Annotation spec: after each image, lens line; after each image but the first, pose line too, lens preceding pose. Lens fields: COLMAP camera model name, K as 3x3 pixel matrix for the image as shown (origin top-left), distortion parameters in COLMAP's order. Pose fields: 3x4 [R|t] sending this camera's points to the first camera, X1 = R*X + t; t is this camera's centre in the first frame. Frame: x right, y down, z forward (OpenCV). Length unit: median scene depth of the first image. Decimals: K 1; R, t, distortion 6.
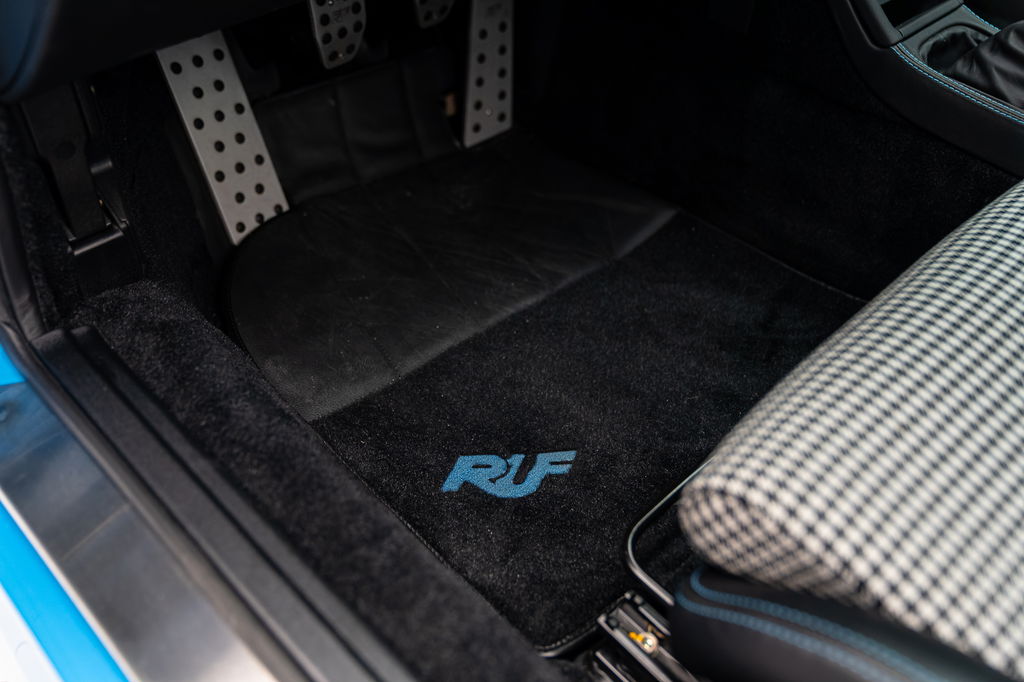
lens RADIAL K [[959.6, 0, 504.8], [0, 959.6, 342.0], [0, 0, 1]] dist [0.008749, 0.000000]
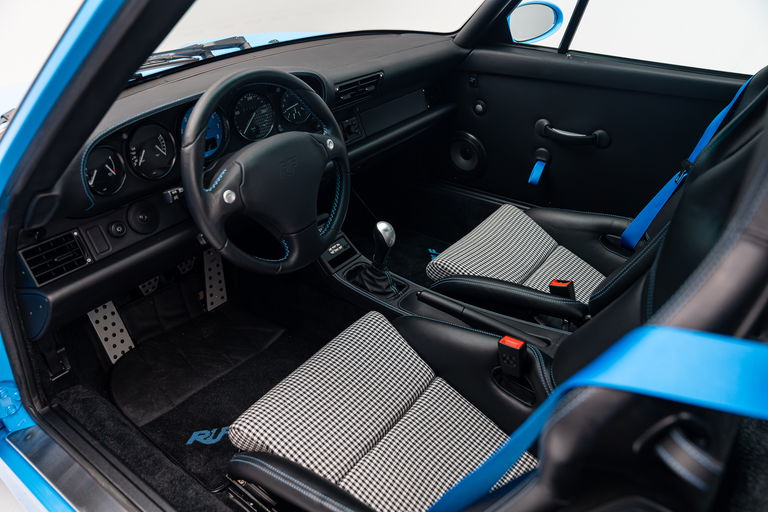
lens RADIAL K [[565.1, 0, 383.6], [0, 565.1, 261.0], [0, 0, 1]] dist [-0.048236, 0.049316]
pose [[0.985422, -0.100326, 0.137397, 0.304323], [0.123963, 0.976554, -0.176000, -0.014400], [-0.116519, 0.190466, 0.974754, -0.732902]]
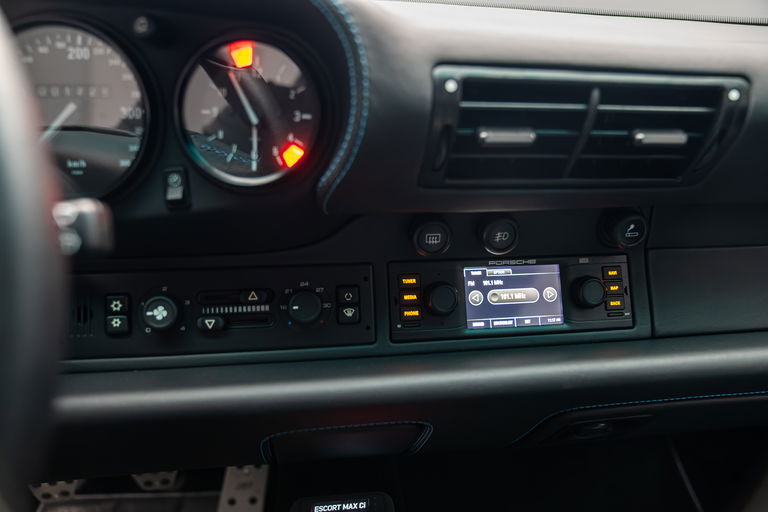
lens RADIAL K [[604.3, 0, 379.1], [0, 604.3, 257.8], [0, 0, 1]] dist [-0.007002, -0.004334]
pose [[0.821627, 0.171848, -0.543505, 0.626234], [-0.392777, 0.861673, -0.321320, -0.528550], [0.413105, 0.477481, 0.775471, 0.431849]]
